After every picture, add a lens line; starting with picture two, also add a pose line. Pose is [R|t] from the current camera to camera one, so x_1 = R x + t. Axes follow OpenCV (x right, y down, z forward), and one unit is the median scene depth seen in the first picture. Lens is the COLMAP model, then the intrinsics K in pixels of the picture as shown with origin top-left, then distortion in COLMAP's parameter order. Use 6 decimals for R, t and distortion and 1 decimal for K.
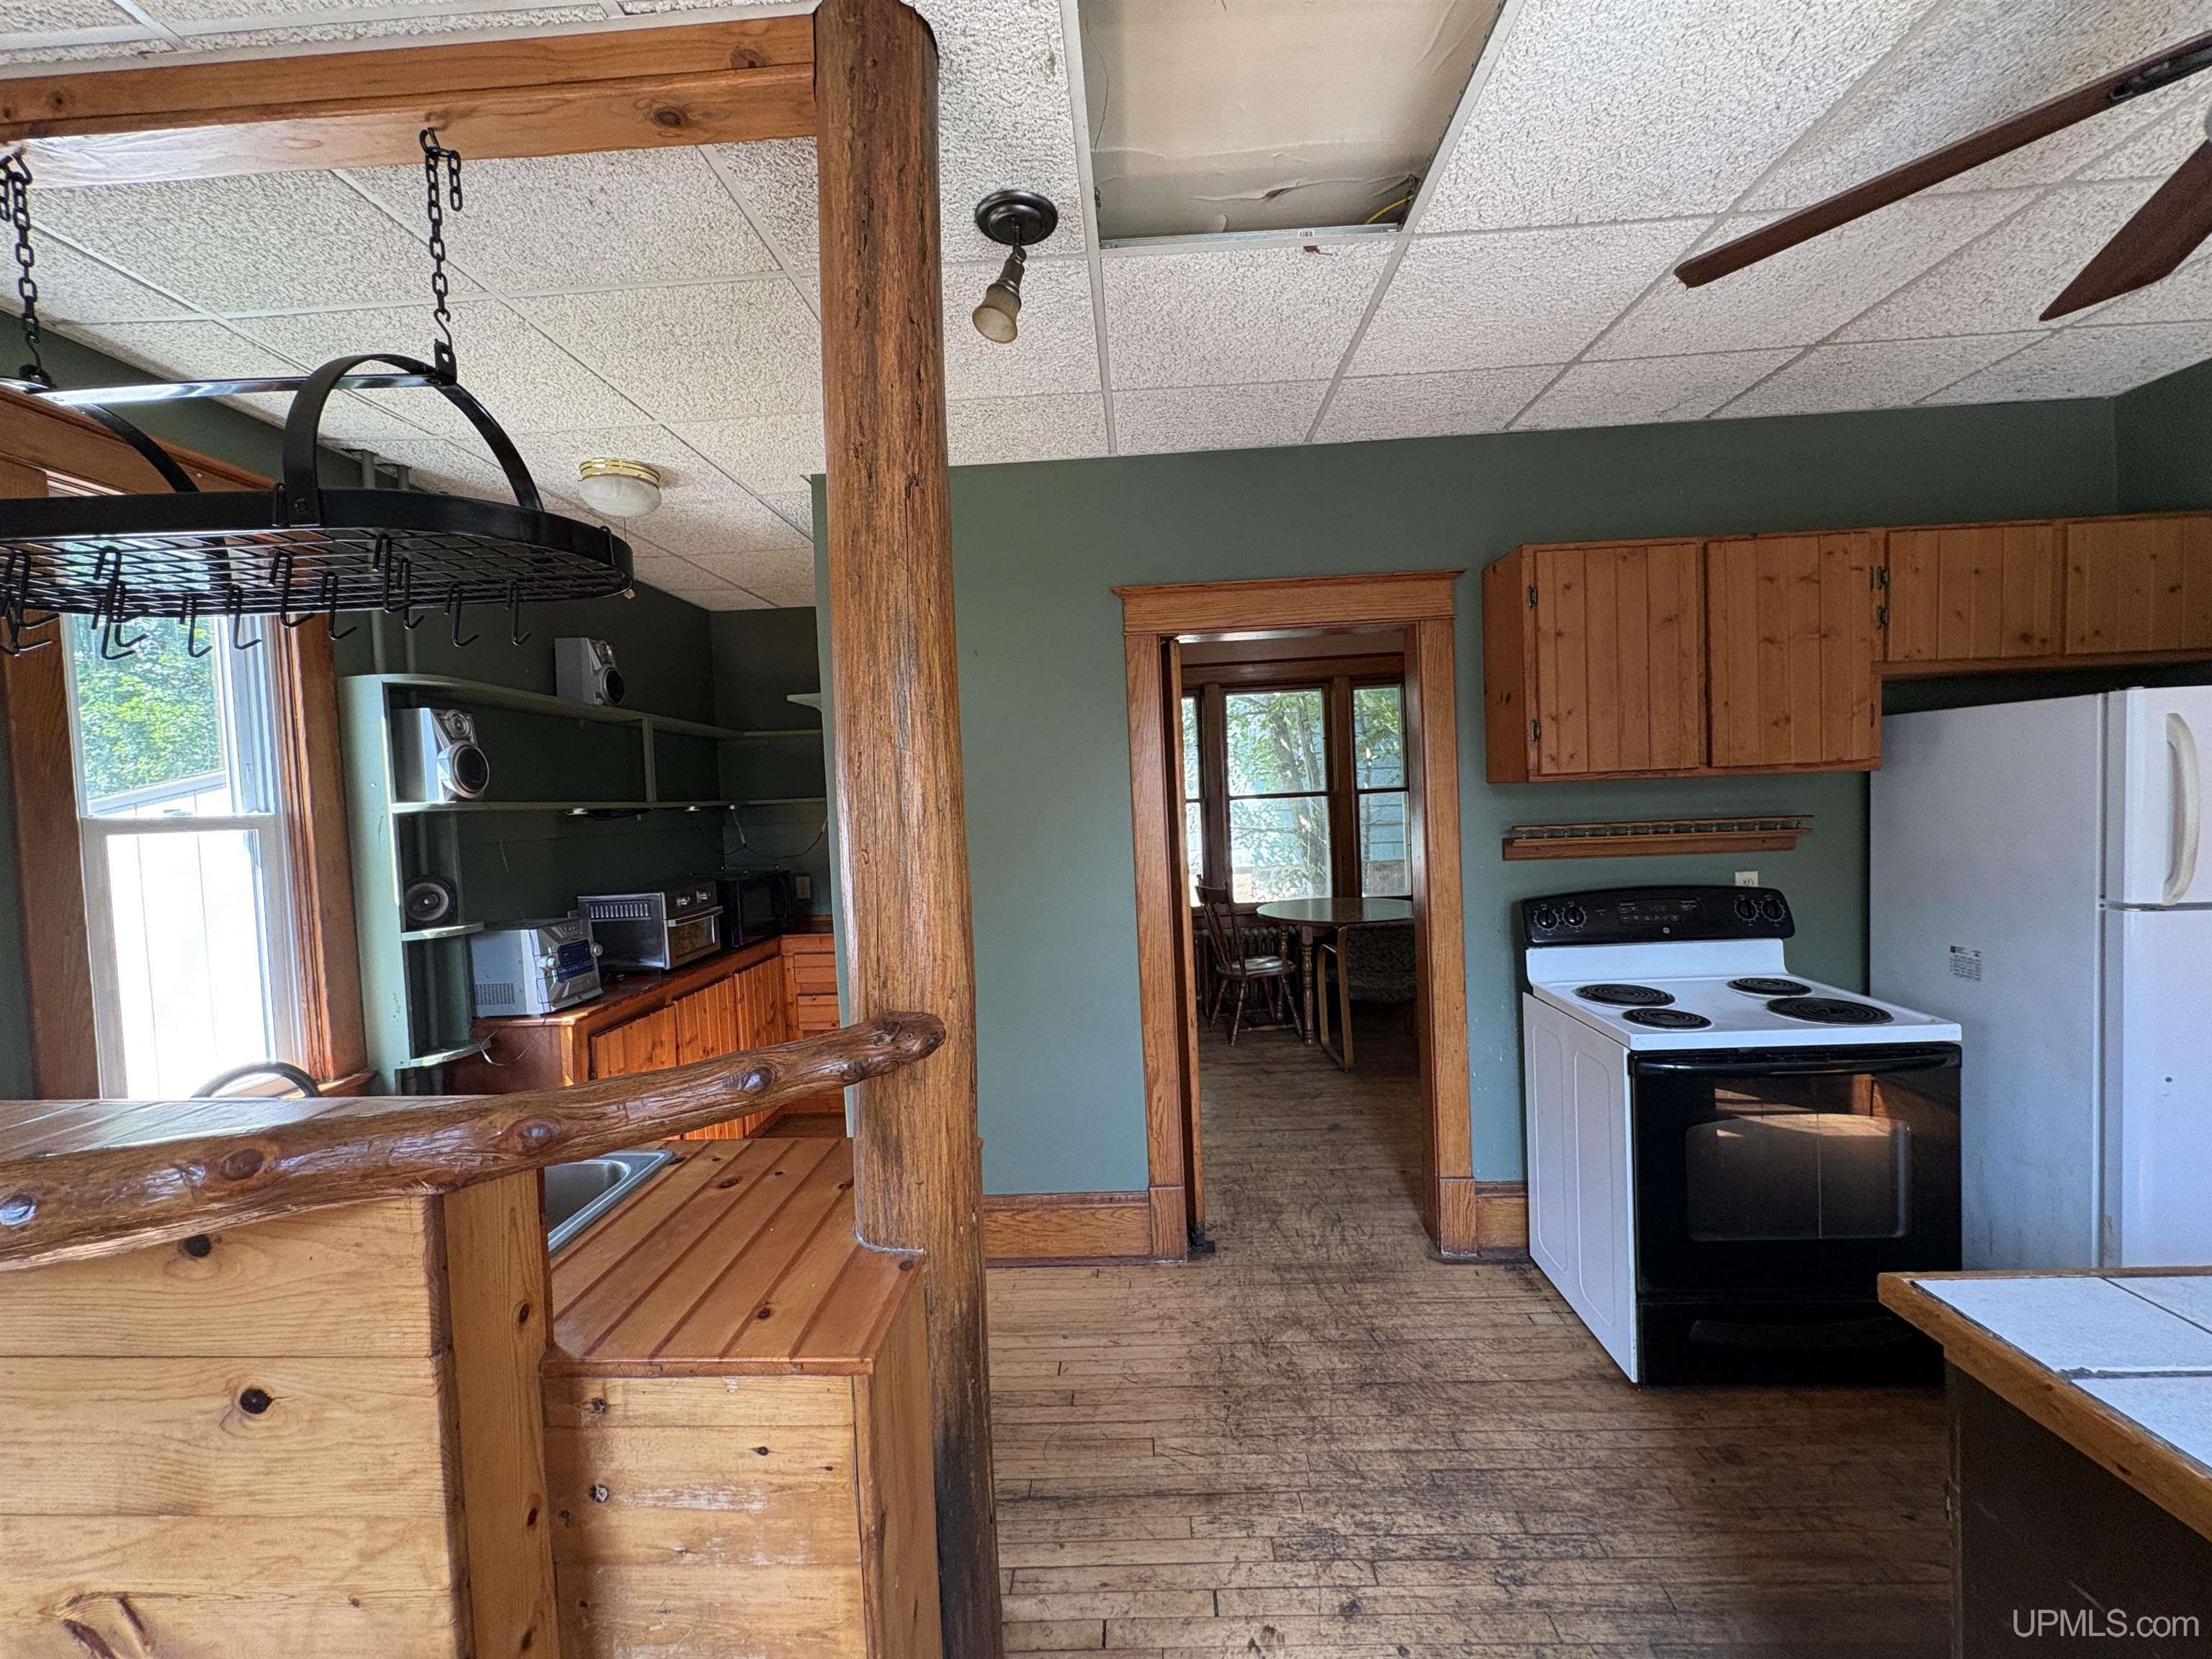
lens RADIAL K [[880.6, 0, 1105.4], [0, 880.6, 831.2], [0, 0, 1]] dist [0.001245, -0.000100]
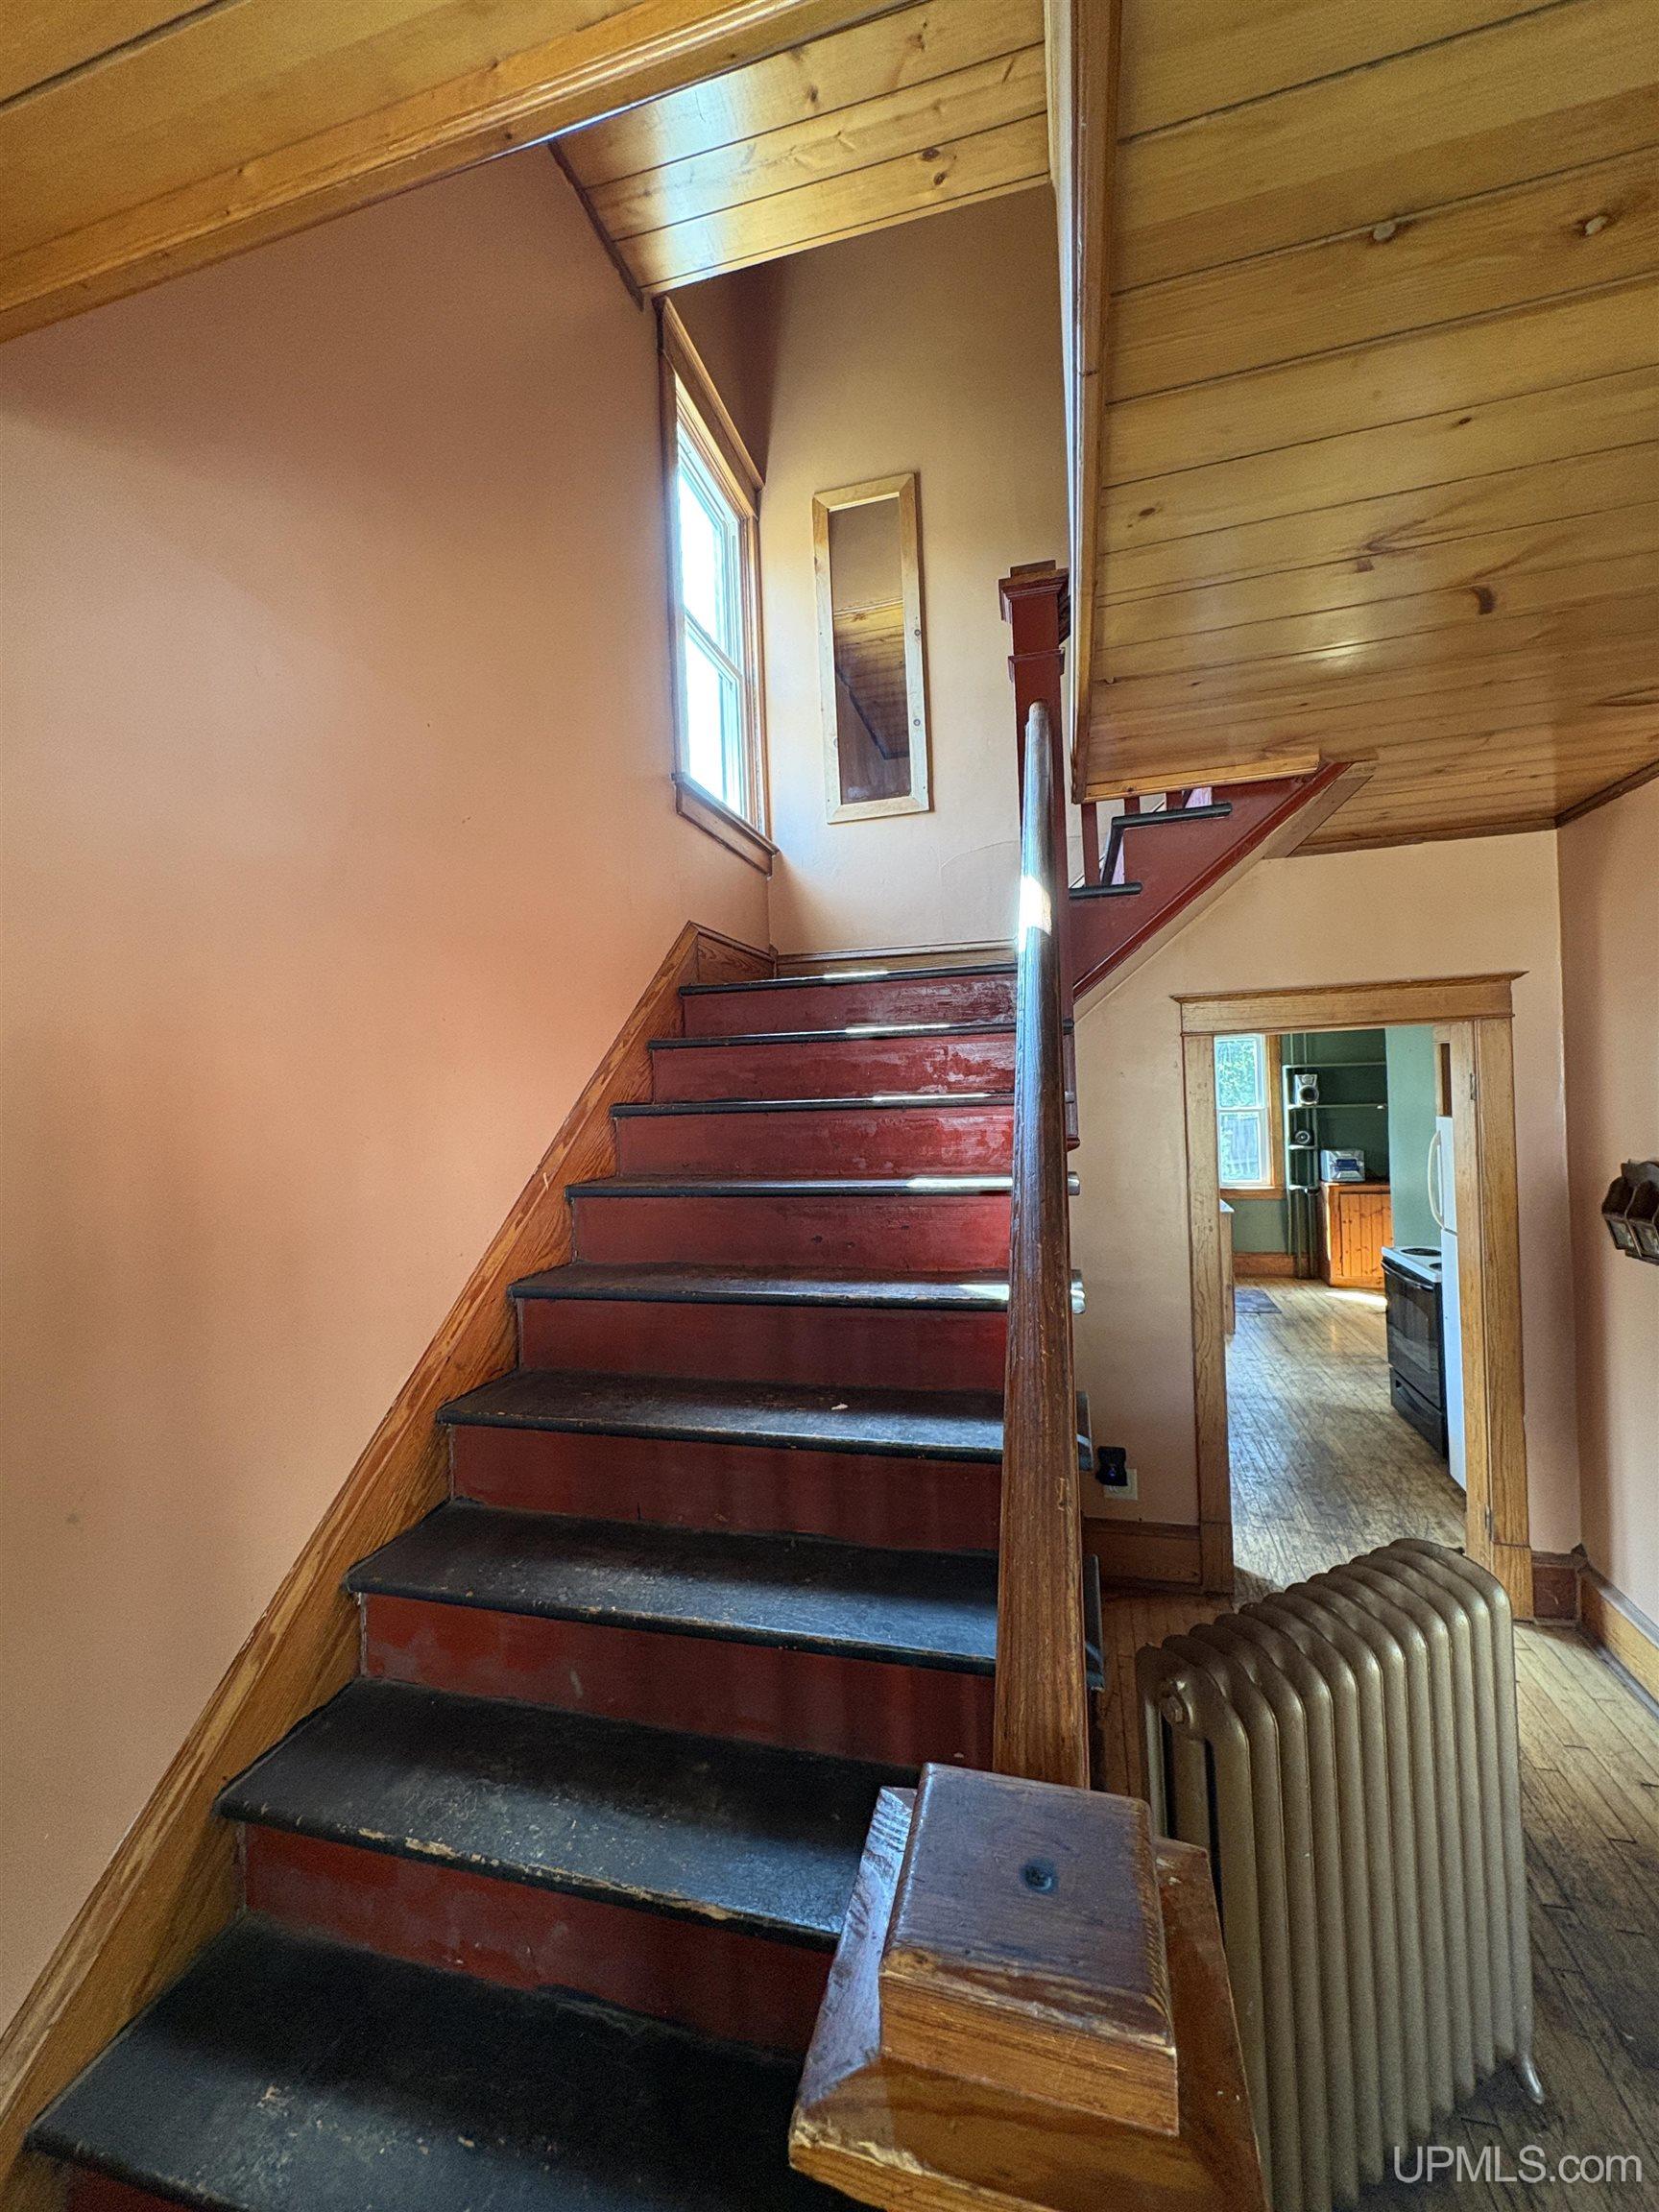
lens RADIAL K [[880.6, 0, 830.2], [0, 880.6, 1101.7], [0, 0, 1]] dist [0.001245, -0.000100]
pose [[-0.218844, 0.062361, -0.973765, 2.644162], [0.015927, 0.998051, 0.060337, -0.262830], [0.975630, -0.002305, -0.219410, 0.080256]]
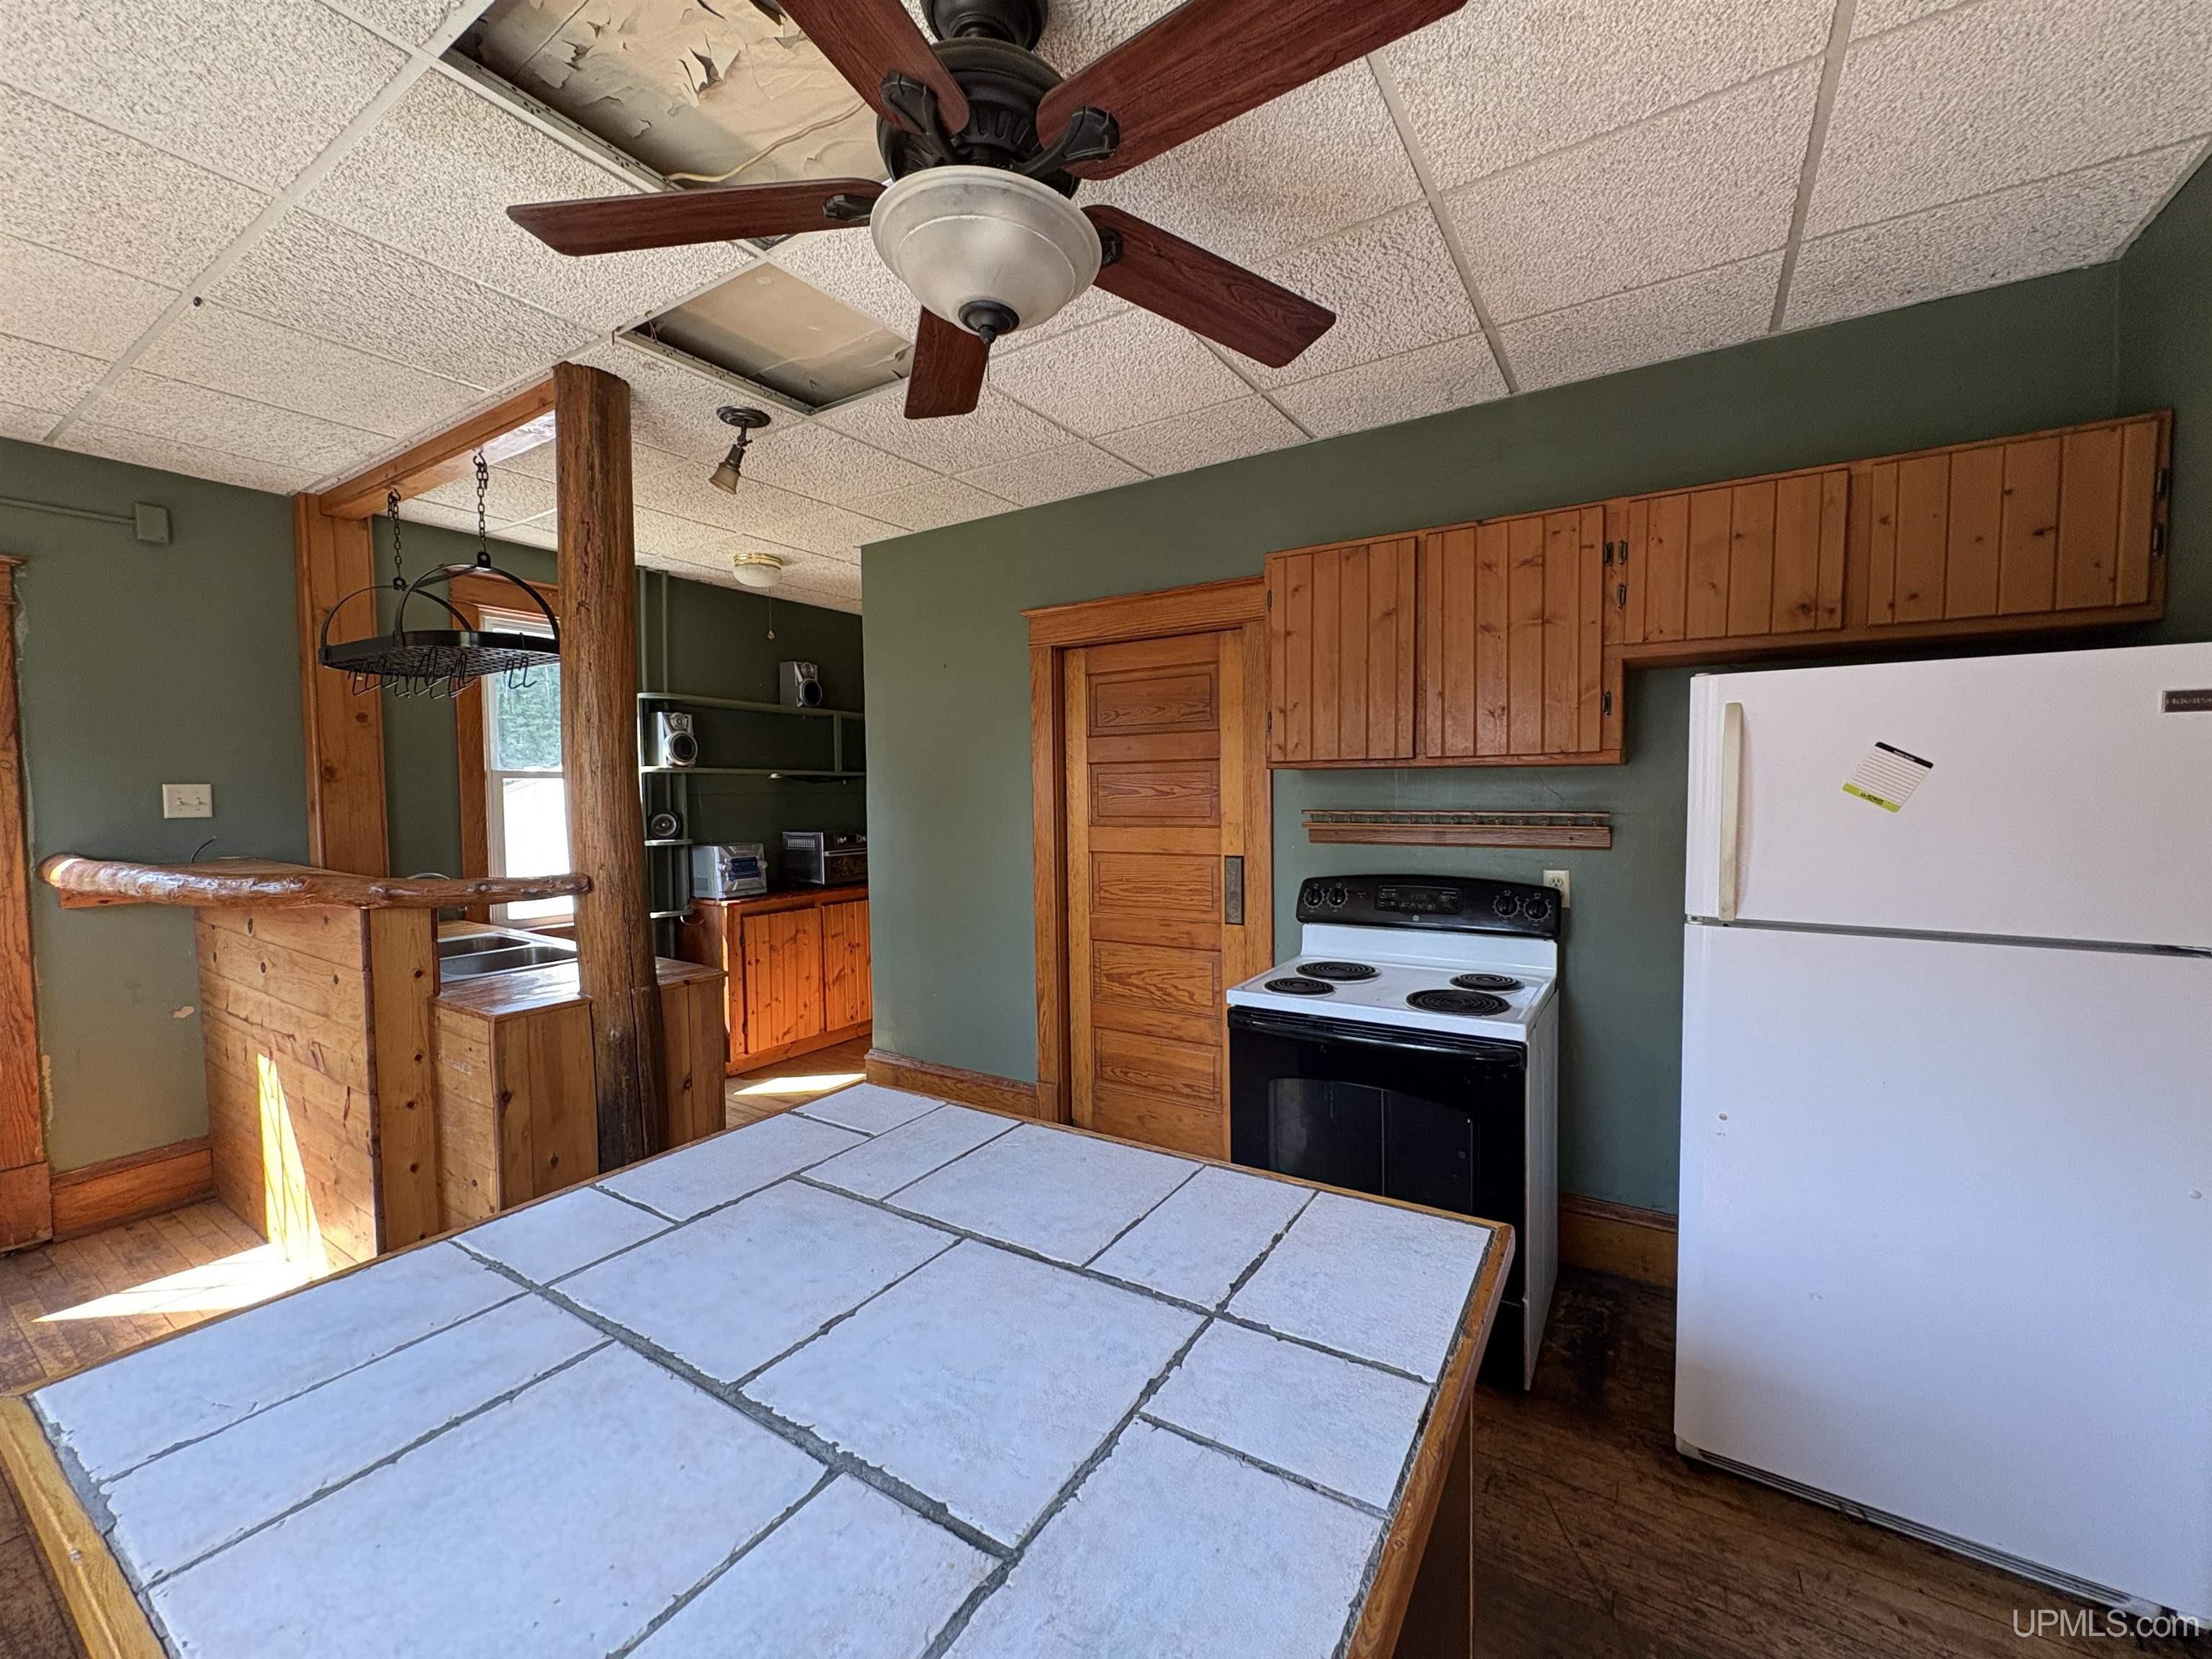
lens RADIAL K [[880.6, 0, 1099.9], [0, 880.6, 827.6], [0, 0, 1]] dist [0.001245, -0.000100]
pose [[0.863636, 0.054593, -0.501151, 0.859096], [-0.045810, 0.998505, 0.029828, -0.005226], [0.502030, -0.002803, 0.864846, -0.062332]]
